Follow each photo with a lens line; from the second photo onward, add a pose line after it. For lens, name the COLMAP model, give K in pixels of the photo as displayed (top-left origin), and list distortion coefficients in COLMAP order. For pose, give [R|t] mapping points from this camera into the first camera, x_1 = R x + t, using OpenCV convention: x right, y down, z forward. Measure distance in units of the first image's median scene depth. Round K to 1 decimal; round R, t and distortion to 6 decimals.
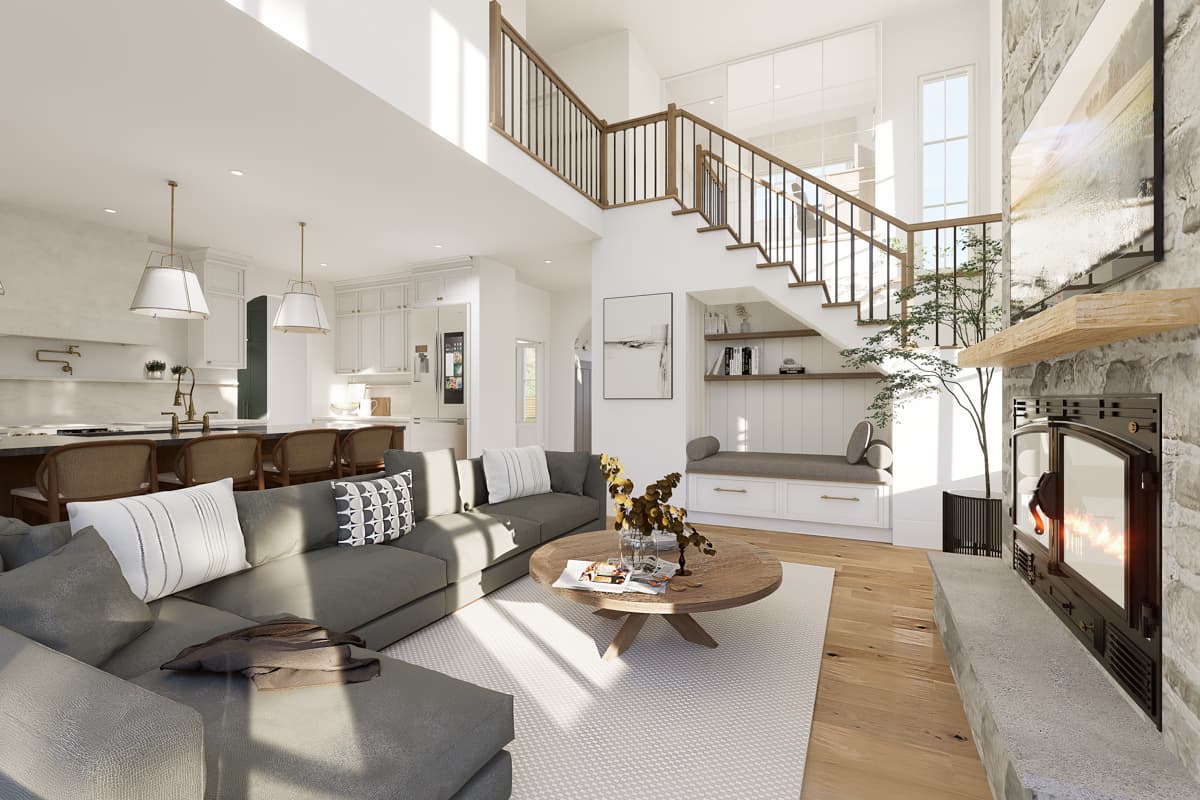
lens RADIAL K [[548.8, 0, 599.8], [0, 548.8, 394.9], [0, 0, 1]] dist [-0.001615, -0.000126]
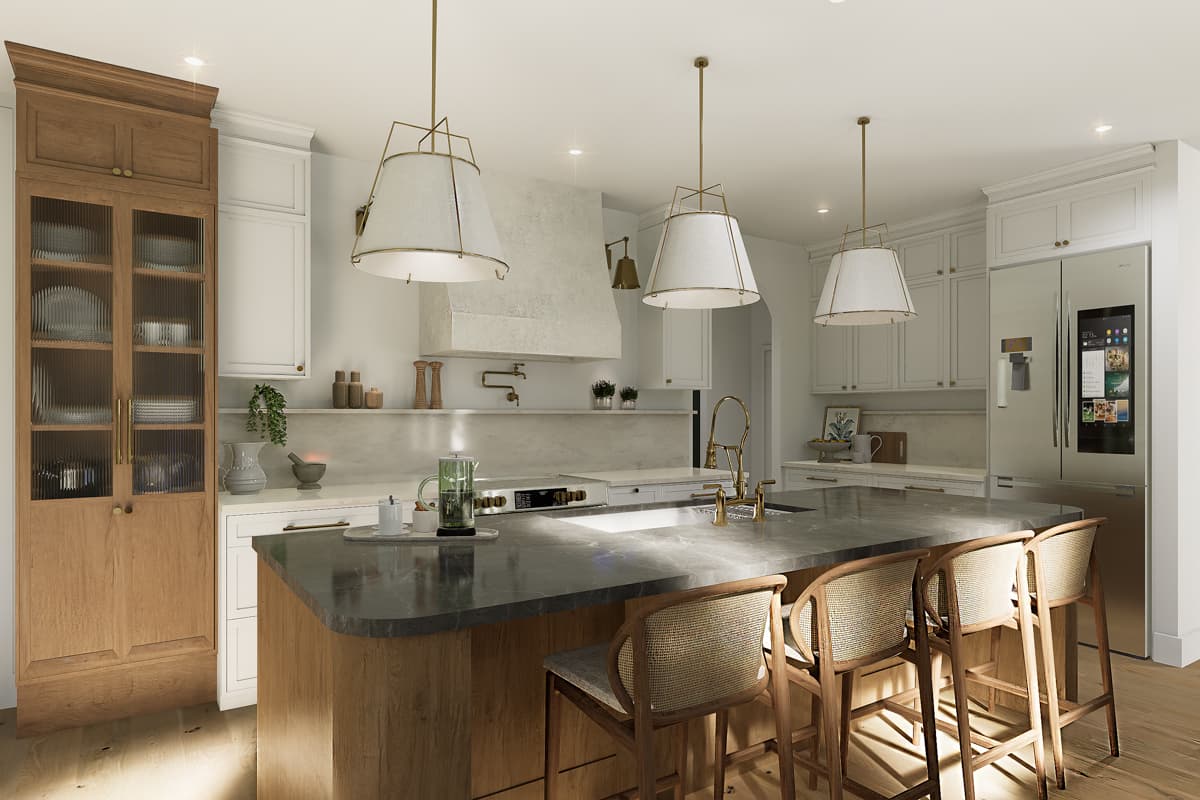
lens RADIAL K [[722.7, 0, 600.2], [0, 722.7, 407.5], [0, 0, 1]] dist [0.006637, 0.001235]
pose [[0.858070, -0.004746, -0.513511, -0.322506], [0.004001, 0.999989, -0.002557, -0.025221], [0.513517, 0.000140, 0.858079, 0.212226]]
